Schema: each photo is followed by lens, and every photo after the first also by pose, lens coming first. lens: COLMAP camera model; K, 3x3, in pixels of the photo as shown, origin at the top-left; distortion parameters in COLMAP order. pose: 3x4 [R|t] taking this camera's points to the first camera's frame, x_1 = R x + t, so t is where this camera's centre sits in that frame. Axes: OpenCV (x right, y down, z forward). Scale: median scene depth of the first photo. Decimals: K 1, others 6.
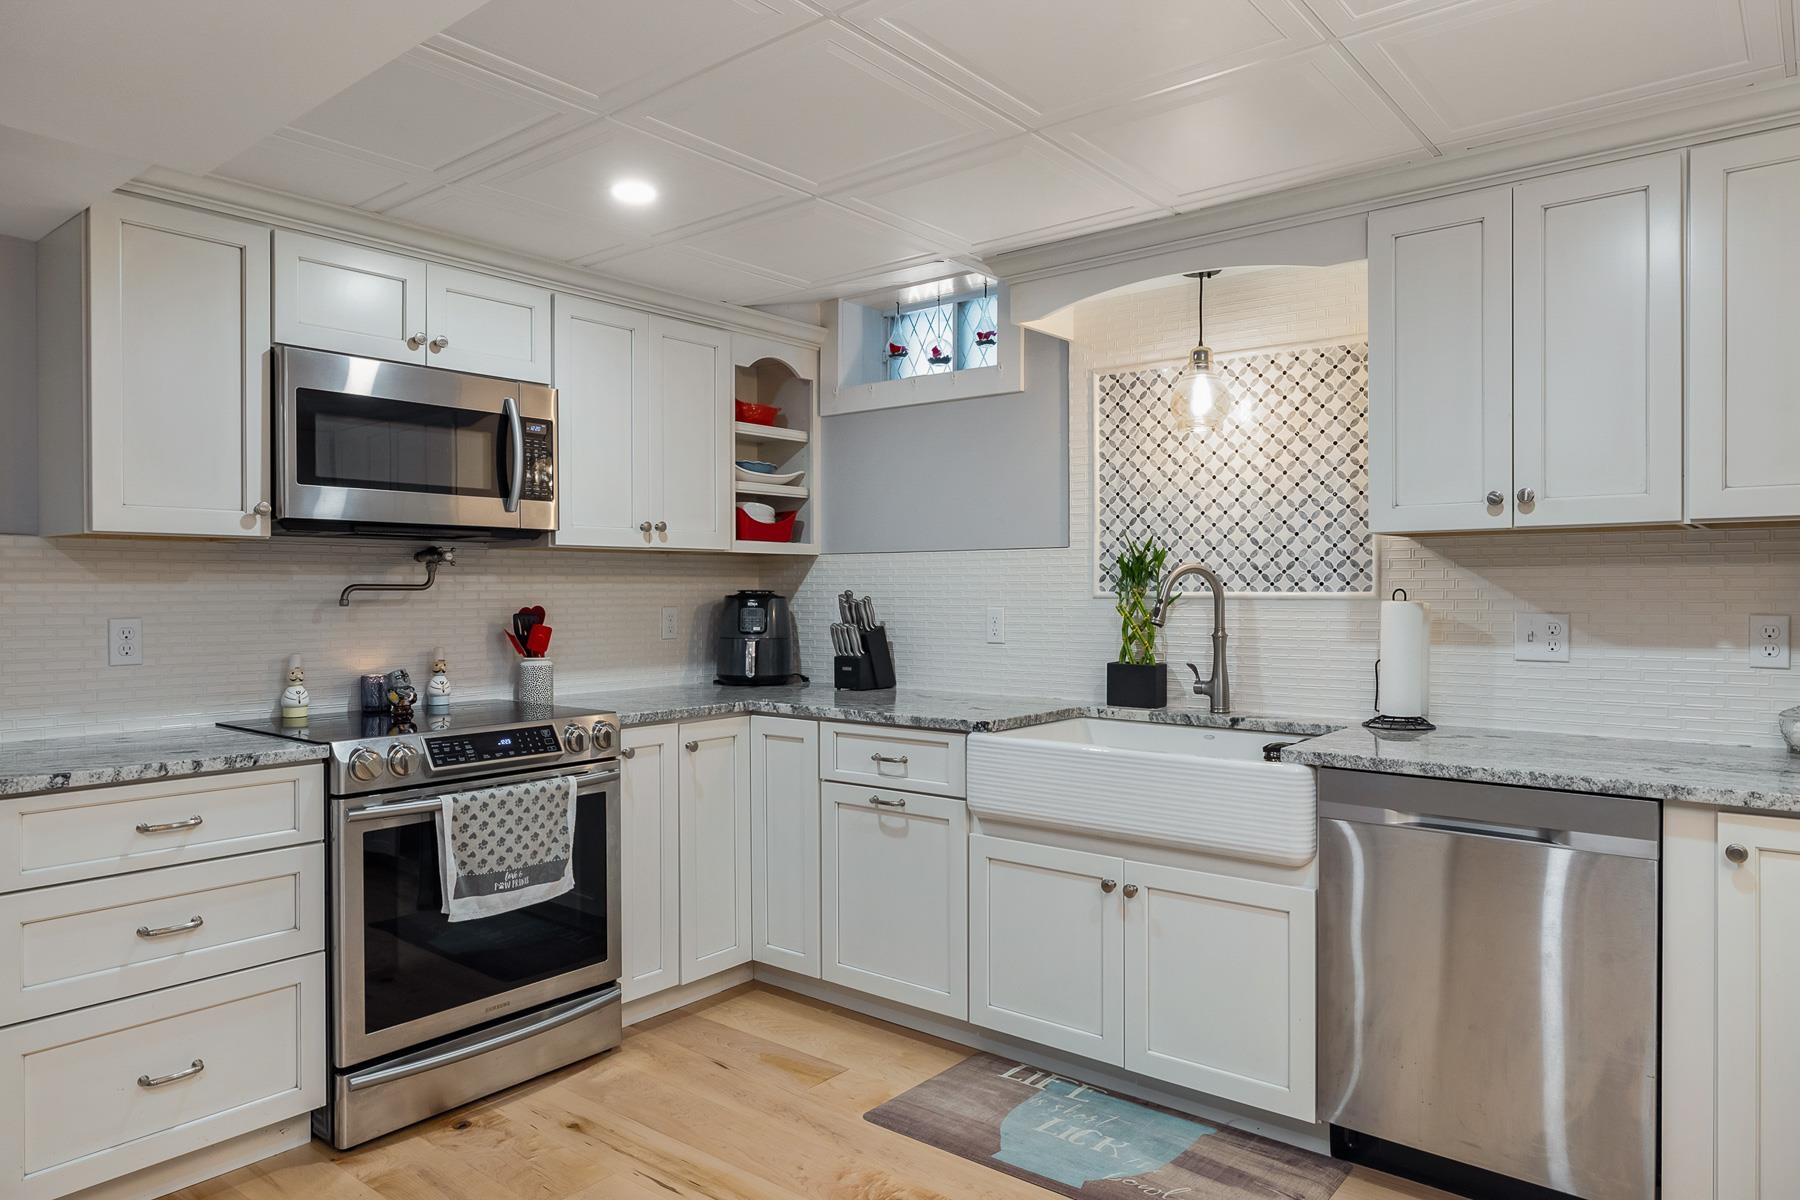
lens RADIAL K [[1134.8, 0, 904.2], [0, 1134.8, 595.9], [0, 0, 1]] dist [-0.002407, -0.000271]
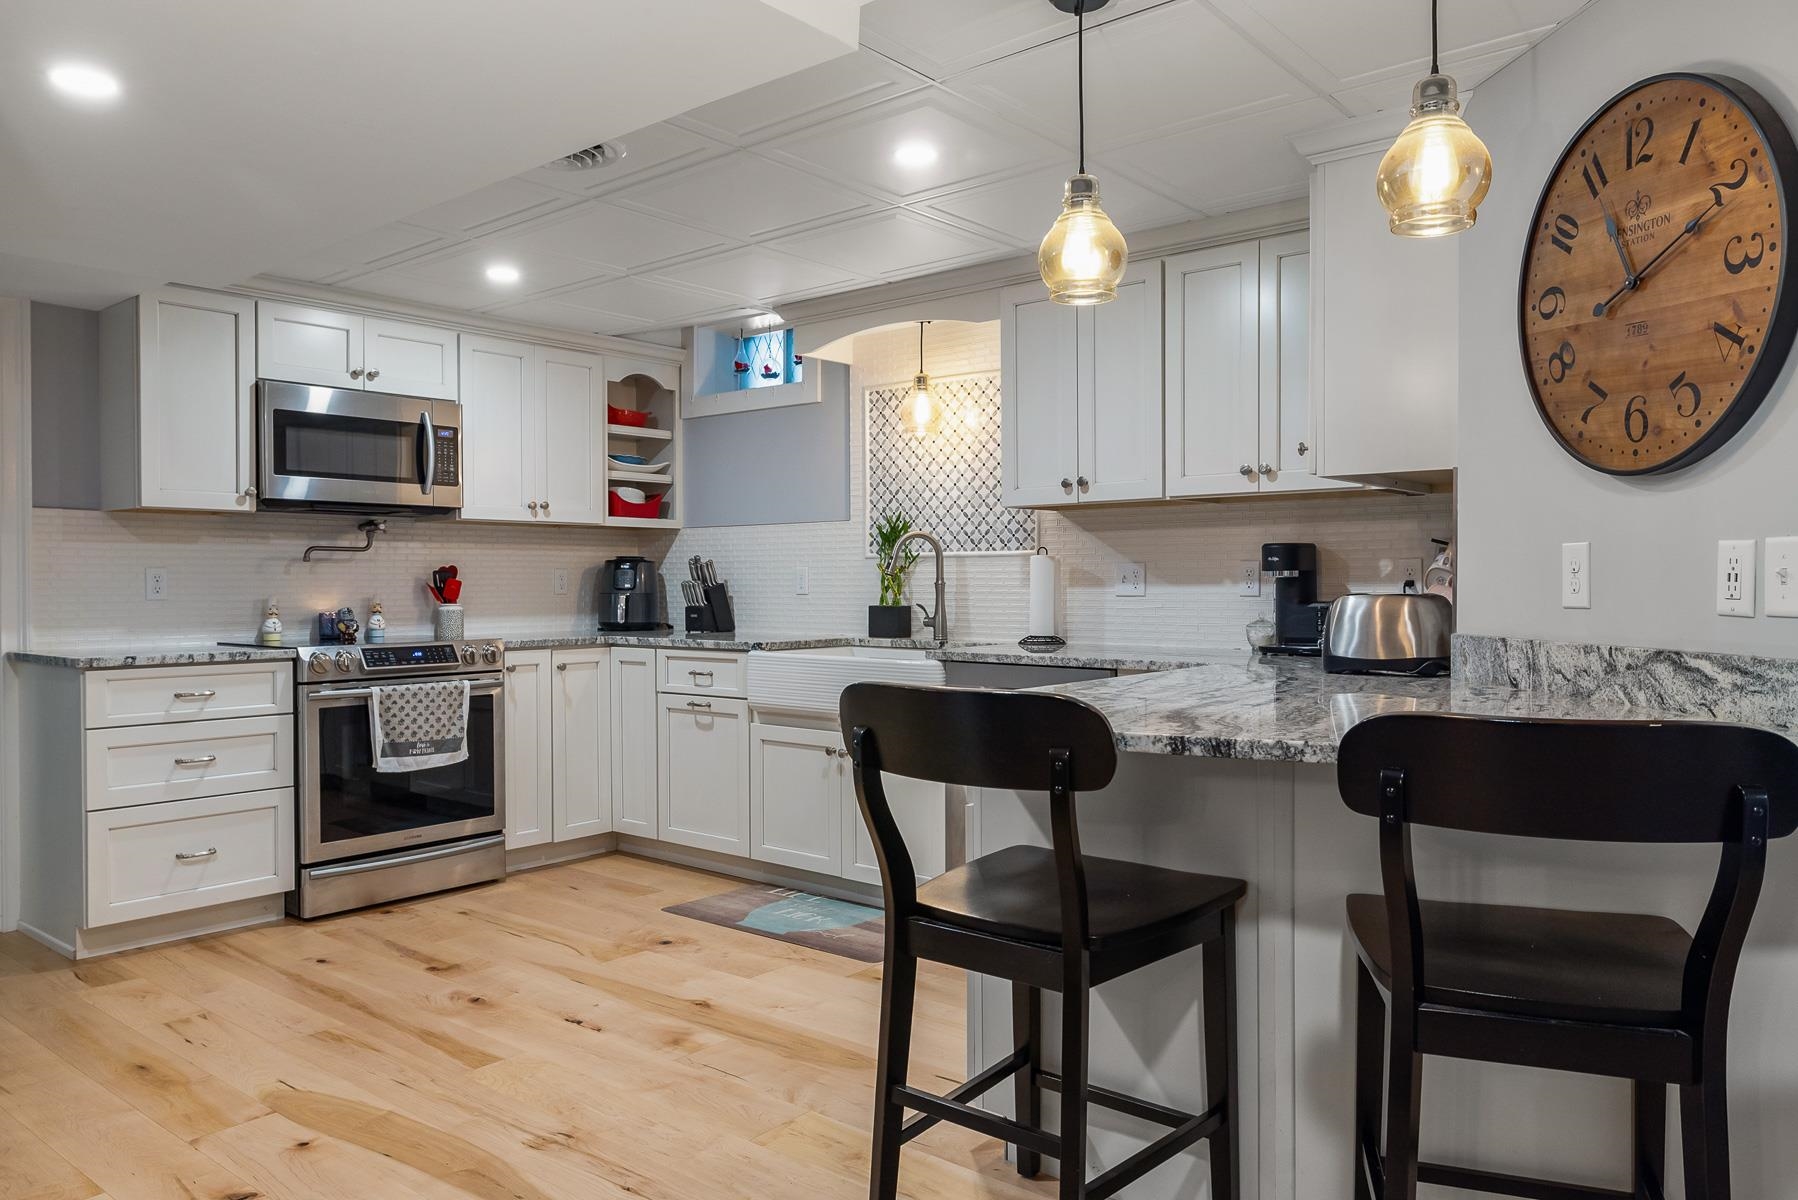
lens RADIAL K [[1237.5, 0, 894.7], [0, 1237.5, 597.4], [0, 0, 1]] dist [0.004005, 0.001585]
pose [[0.999811, -0.000287, -0.019456, 0.257449], [0.000406, 0.999981, 0.006114, 0.043371], [0.019454, -0.006121, 0.999792, -0.506929]]
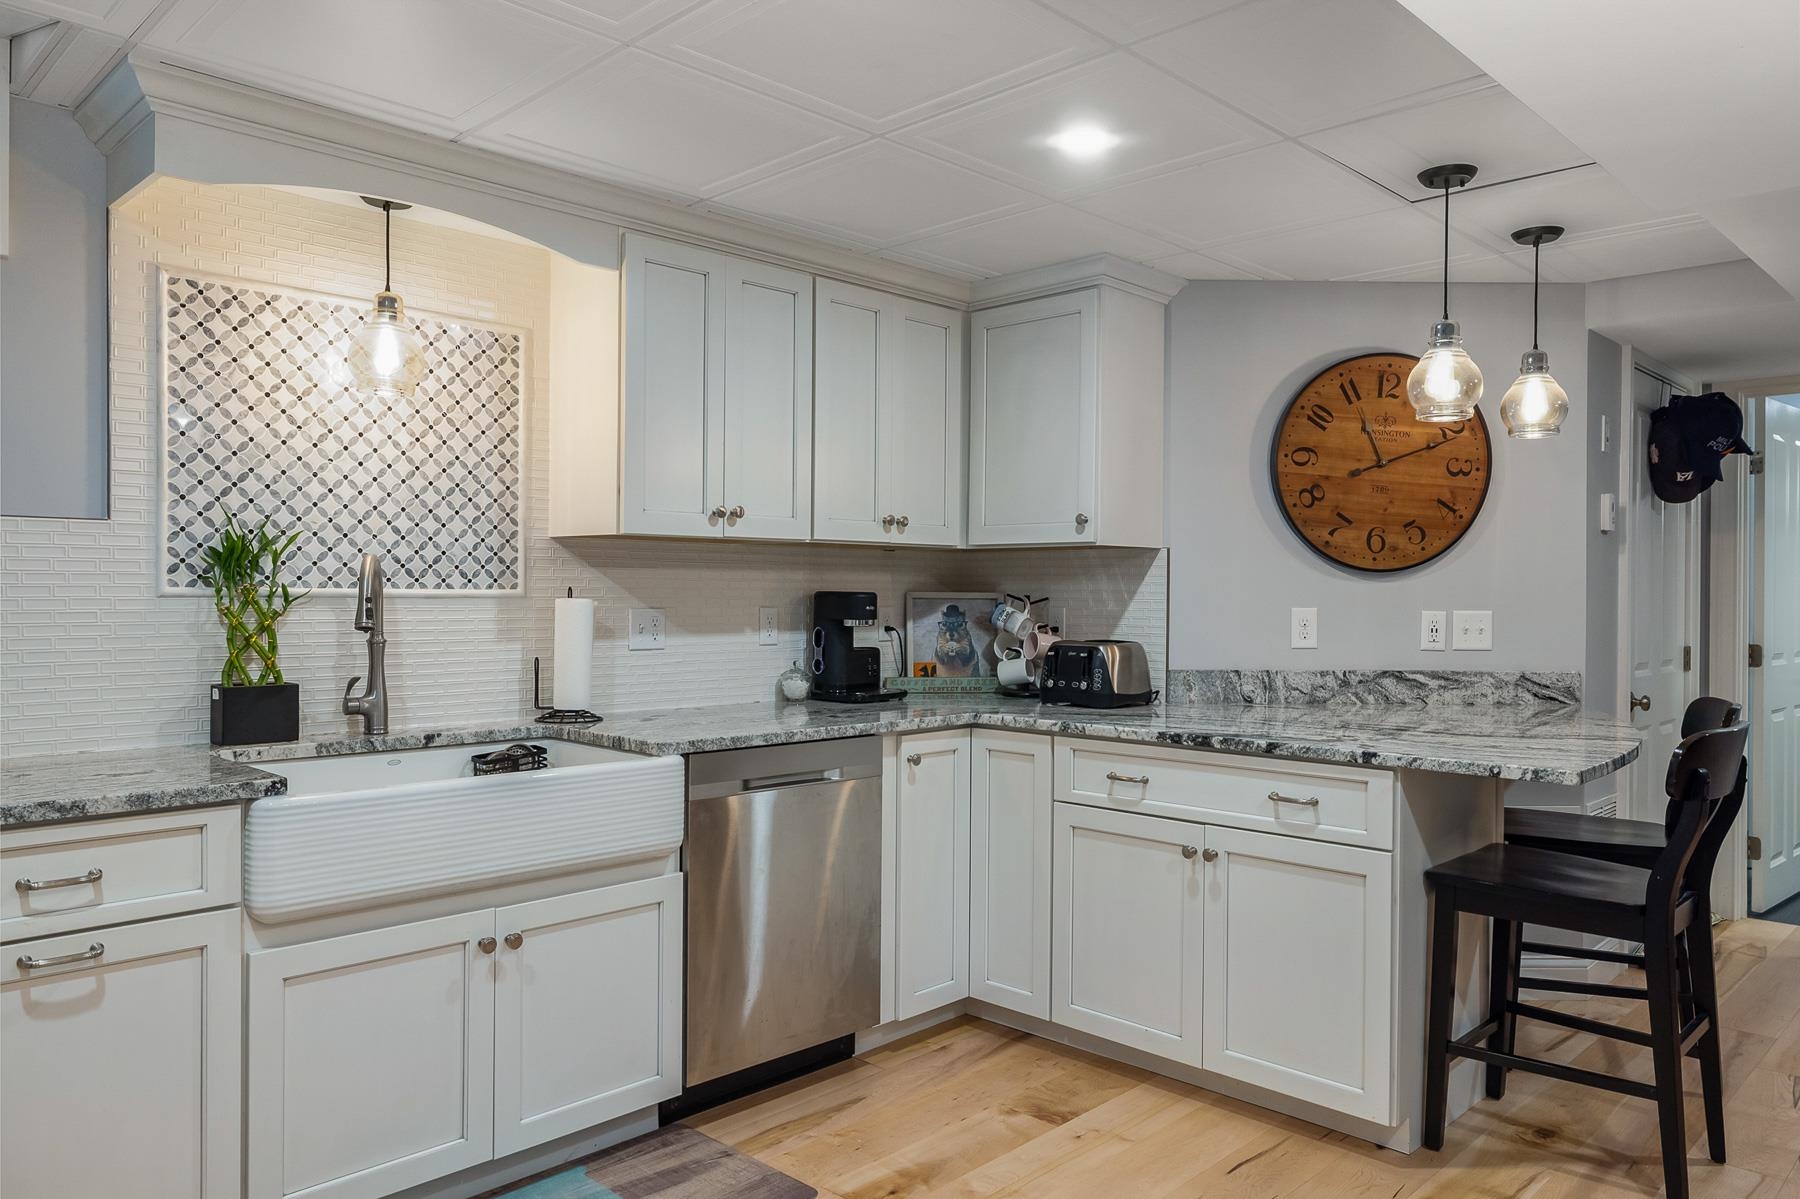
lens RADIAL K [[1238.9, 0, 898.7], [0, 1238.9, 599.9], [0, 0, 1]] dist [0.004005, 0.001585]
pose [[0.103114, -0.003124, 0.994665, -0.599251], [0.001362, 0.999995, 0.003000, 0.002482], [-0.994669, 0.001046, 0.103118, 0.535426]]
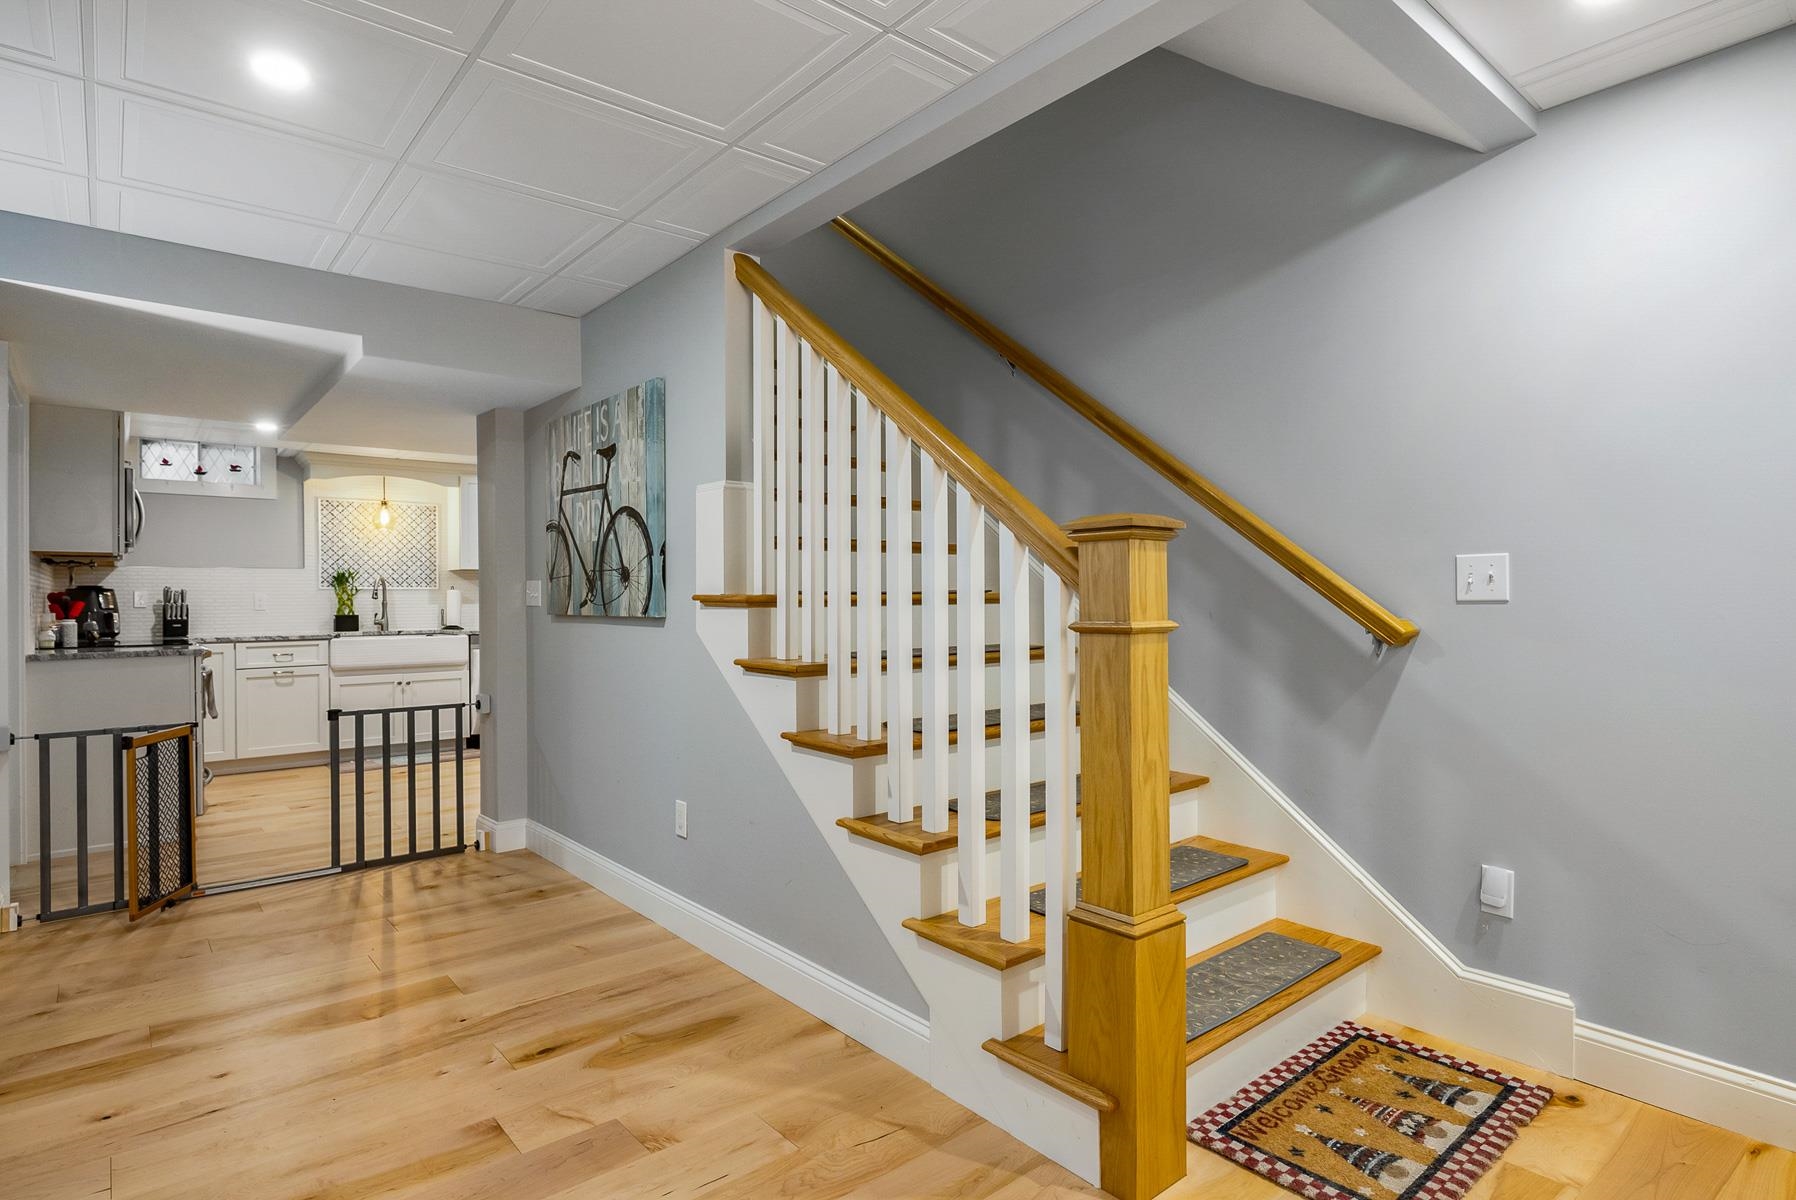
lens RADIAL K [[938.7, 0, 899.4], [0, 938.7, 595.5], [0, 0, 1]] dist [0.000565, 0.000023]
pose [[0.192954, 0.002299, 0.981205, -1.772959], [0.014131, 0.999887, -0.005122, 0.047260], [-0.981106, 0.014854, 0.192900, -0.697478]]
